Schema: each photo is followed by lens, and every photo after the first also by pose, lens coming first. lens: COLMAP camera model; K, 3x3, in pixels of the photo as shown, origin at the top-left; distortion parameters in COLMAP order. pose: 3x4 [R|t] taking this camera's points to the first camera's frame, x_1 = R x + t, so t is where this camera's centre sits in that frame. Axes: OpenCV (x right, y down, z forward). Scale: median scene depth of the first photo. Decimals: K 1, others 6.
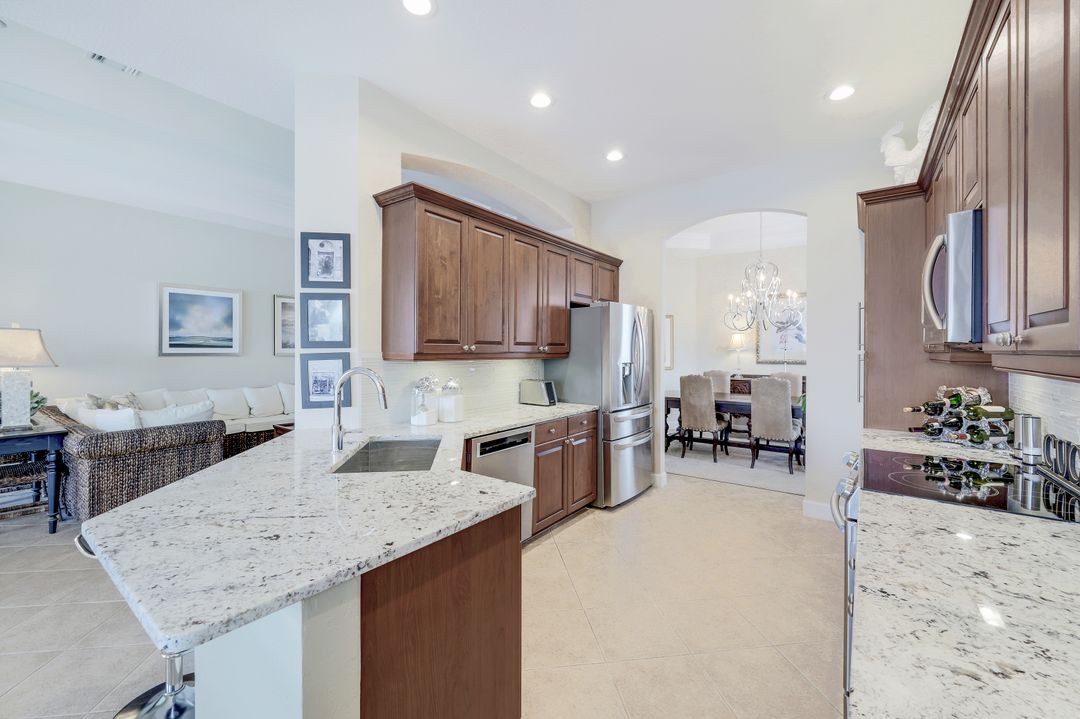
lens RADIAL K [[434.4, 0, 535.6], [0, 434.4, 350.2], [0, 0, 1]] dist [0.005047, -0.001102]
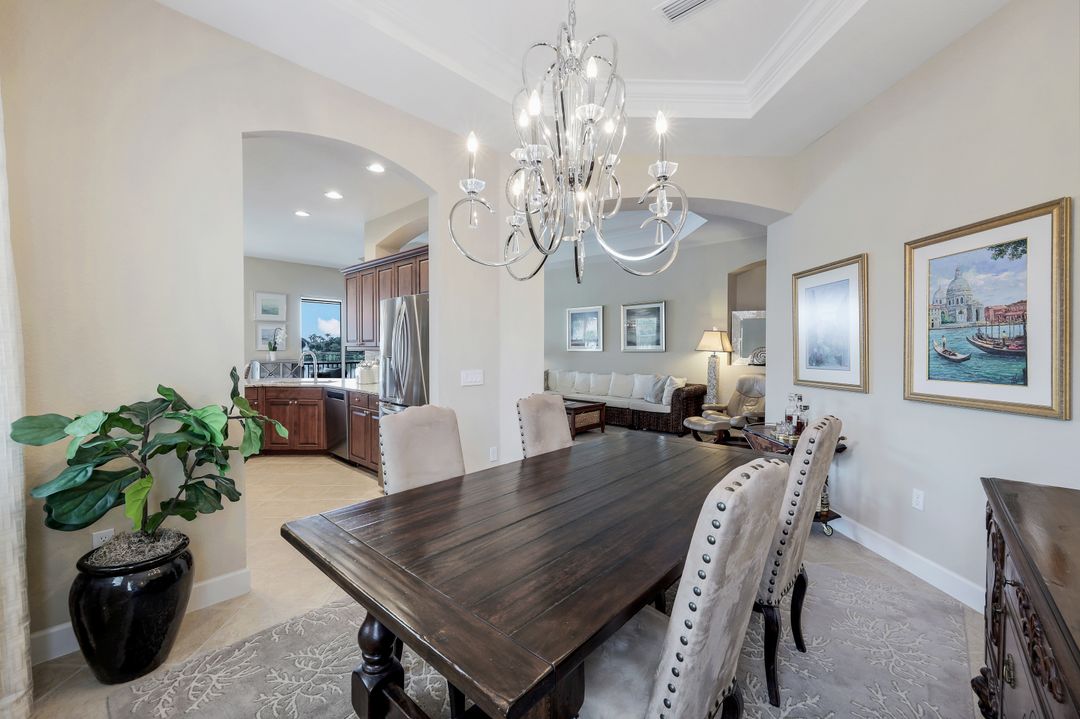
lens RADIAL K [[434.4, 0, 536.7], [0, 434.4, 352.7], [0, 0, 1]] dist [0.005047, -0.001102]
pose [[-0.117876, 0.008002, -0.992996, 1.242197], [-0.002953, 0.999960, 0.008408, 0.010521], [0.993024, 0.003923, -0.117848, 1.543196]]
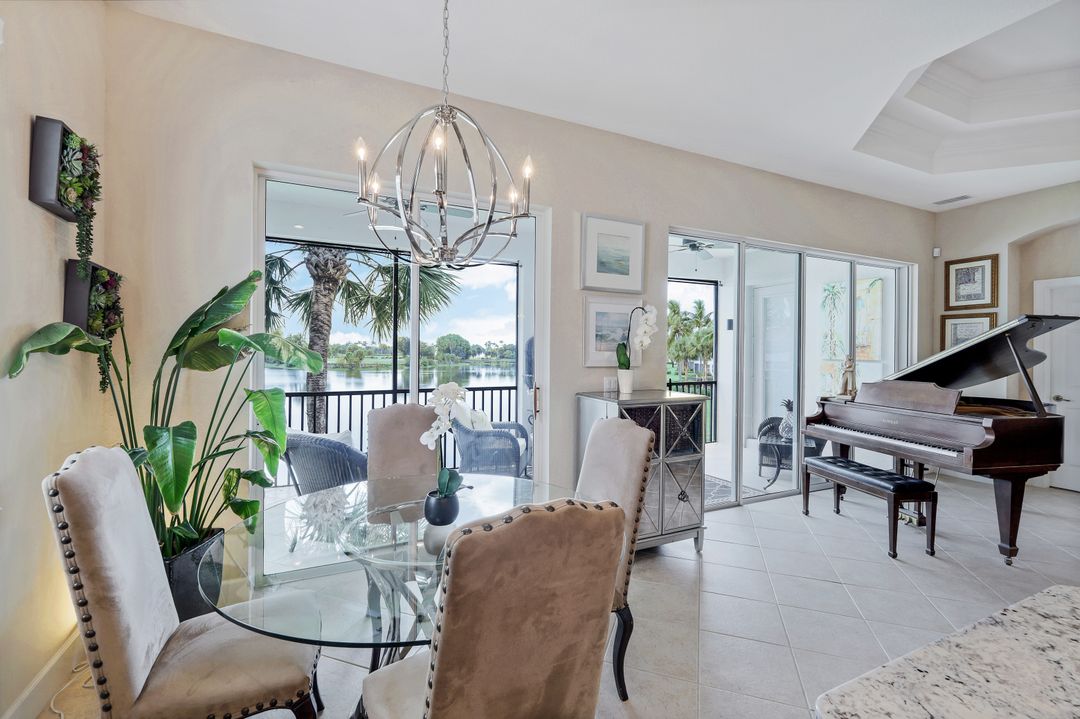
lens RADIAL K [[466.7, 0, 540.7], [0, 466.7, 352.3], [0, 0, 1]] dist [0.000190, 0.003023]
pose [[-0.458063, -0.010275, -0.888860, 0.038416], [-0.007707, 0.999942, -0.007588, 0.001113], [0.888886, 0.003375, -0.458115, 0.181406]]
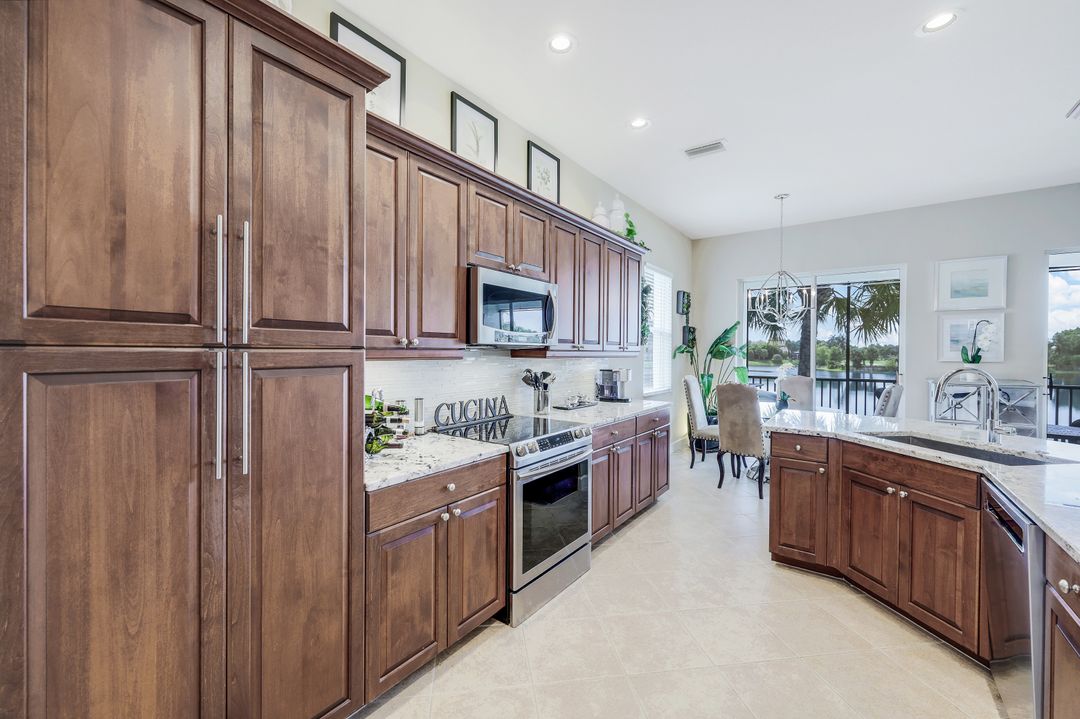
lens RADIAL K [[434.4, 0, 529.8], [0, 434.4, 355.5], [0, 0, 1]] dist [0.005047, -0.001102]
pose [[-0.999922, -0.008250, 0.009348, 0.396739], [-0.008202, 0.999953, 0.005143, 0.006854], [-0.009390, 0.005066, -0.999943, 1.163475]]
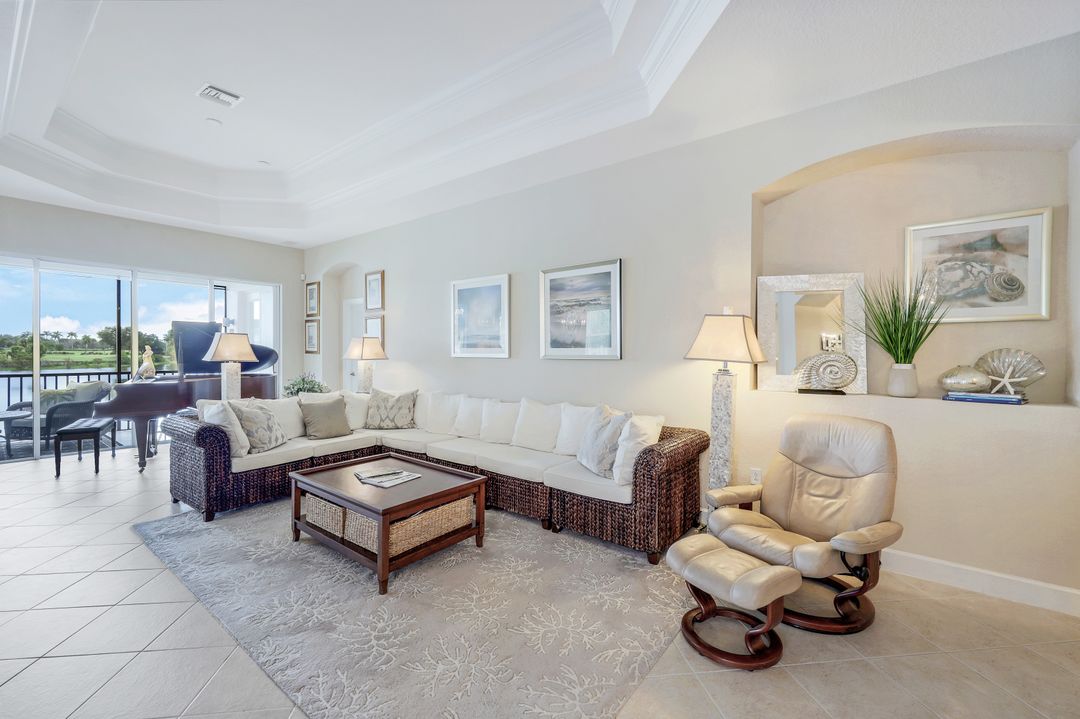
lens RADIAL K [[447.8, 0, 537.3], [0, 447.8, 357.9], [0, 0, 1]] dist [-0.002465, -0.000231]
pose [[-0.022398, 0.011587, -0.999682, 0.197364], [-0.007395, 0.999904, 0.011755, 0.005427], [0.999722, 0.007656, -0.022310, 1.730300]]
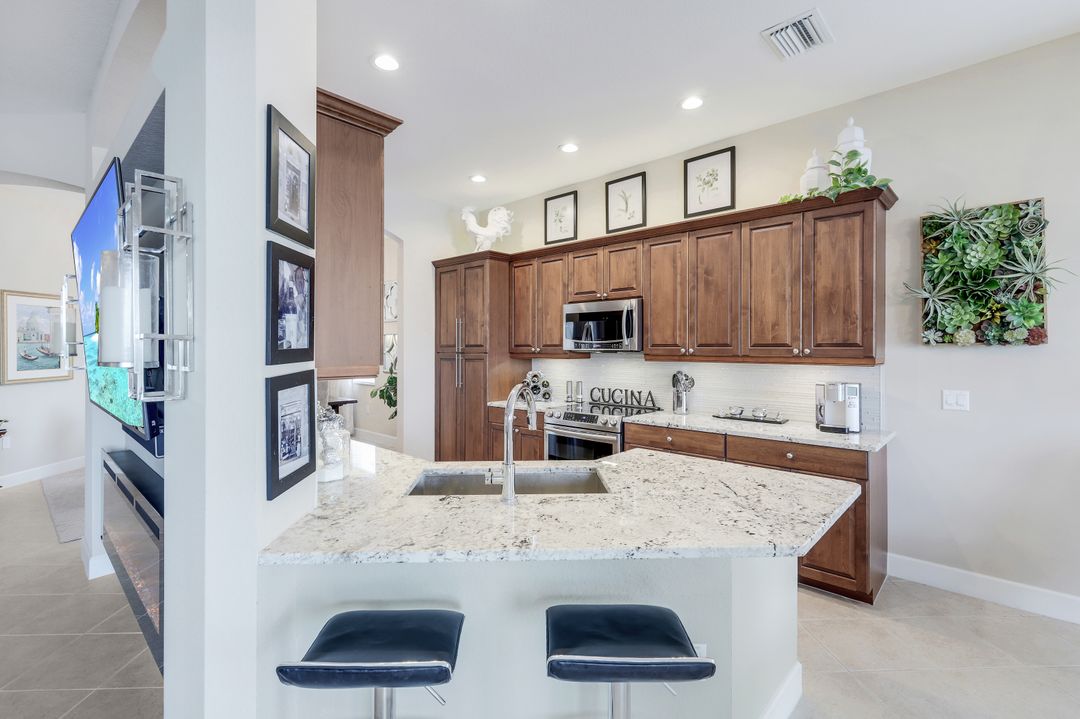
lens RADIAL K [[487.1, 0, 534.3], [0, 487.1, 349.1], [0, 0, 1]] dist [0.001346, 0.000049]
pose [[0.108262, -0.006956, 0.994098, -0.710324], [-0.001632, 0.999973, 0.007175, -0.016932], [-0.994121, -0.002399, 0.108247, 0.481072]]
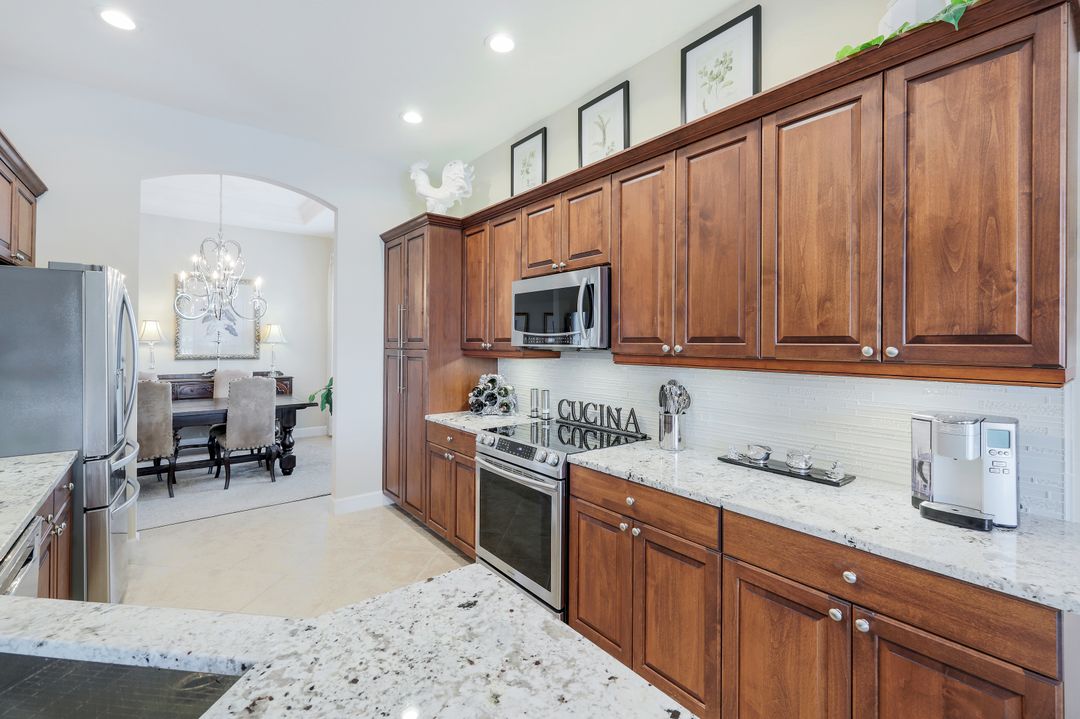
lens RADIAL K [[466.7, 0, 535.8], [0, 466.7, 341.4], [0, 0, 1]] dist [0.000190, 0.003023]
pose [[0.253637, 0.002370, 0.967297, -0.285568], [-0.007149, 0.999974, -0.000576, -0.014172], [-0.967273, -0.006769, 0.253648, 0.296632]]
